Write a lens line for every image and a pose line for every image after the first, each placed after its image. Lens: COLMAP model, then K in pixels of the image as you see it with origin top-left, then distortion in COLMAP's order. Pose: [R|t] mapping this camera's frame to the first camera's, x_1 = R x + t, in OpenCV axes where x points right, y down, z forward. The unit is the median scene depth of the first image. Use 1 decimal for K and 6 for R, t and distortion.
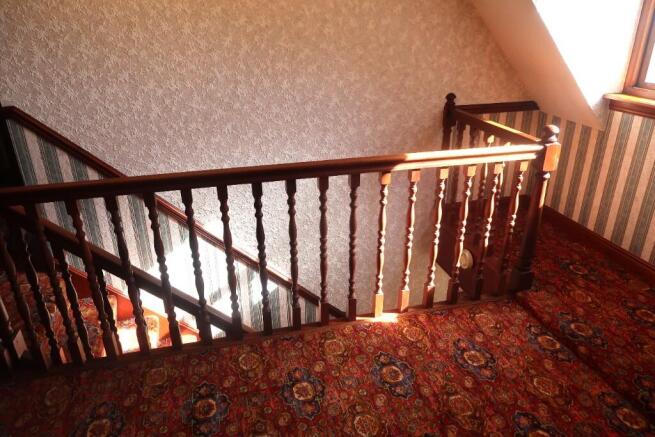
lens RADIAL K [[459.2, 0, 324.4], [0, 459.2, 216.4], [0, 0, 1]] dist [-0.001111, 0.002127]
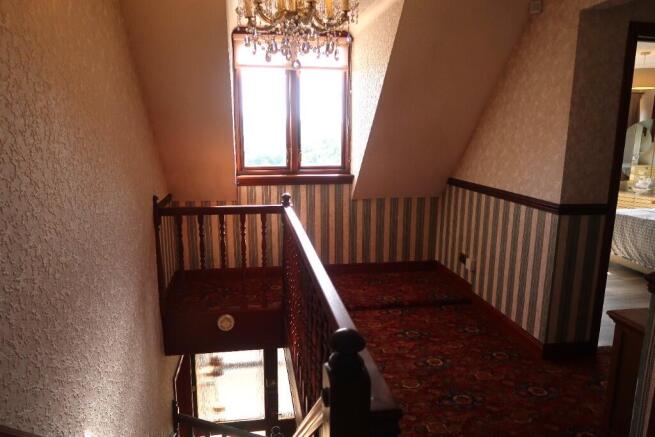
lens RADIAL K [[459.2, 0, 324.4], [0, 459.2, 216.4], [0, 0, 1]] dist [-0.001111, 0.002127]
pose [[0.064216, -0.174850, 0.982499, -1.317074], [0.383744, 0.913156, 0.137428, -0.366163], [-0.921204, 0.368203, 0.125737, 0.857420]]
